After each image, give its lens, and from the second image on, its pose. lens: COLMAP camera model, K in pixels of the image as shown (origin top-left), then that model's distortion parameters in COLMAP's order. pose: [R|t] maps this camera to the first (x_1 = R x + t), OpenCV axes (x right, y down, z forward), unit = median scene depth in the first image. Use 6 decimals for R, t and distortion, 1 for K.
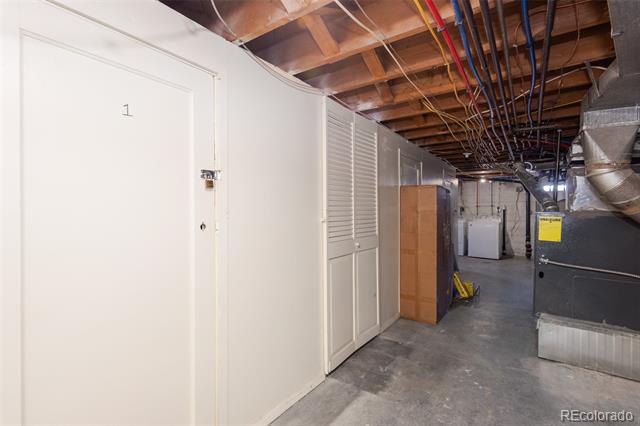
lens RADIAL K [[296.7, 0, 320.0], [0, 296.7, 213.0], [0, 0, 1]] dist [0.012269, -0.001223]
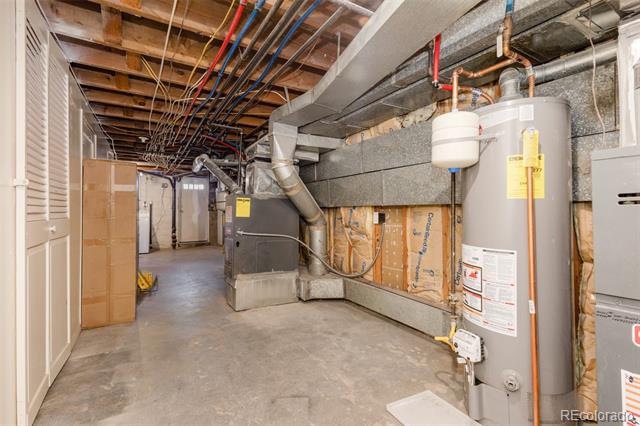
lens RADIAL K [[296.7, 0, 320.0], [0, 296.7, 213.0], [0, 0, 1]] dist [0.012269, -0.001223]
pose [[0.416421, -0.004887, 0.909159, -0.236417], [0.007200, 0.999972, 0.002078, 0.071753], [-0.909143, 0.005681, 0.416445, 0.162036]]
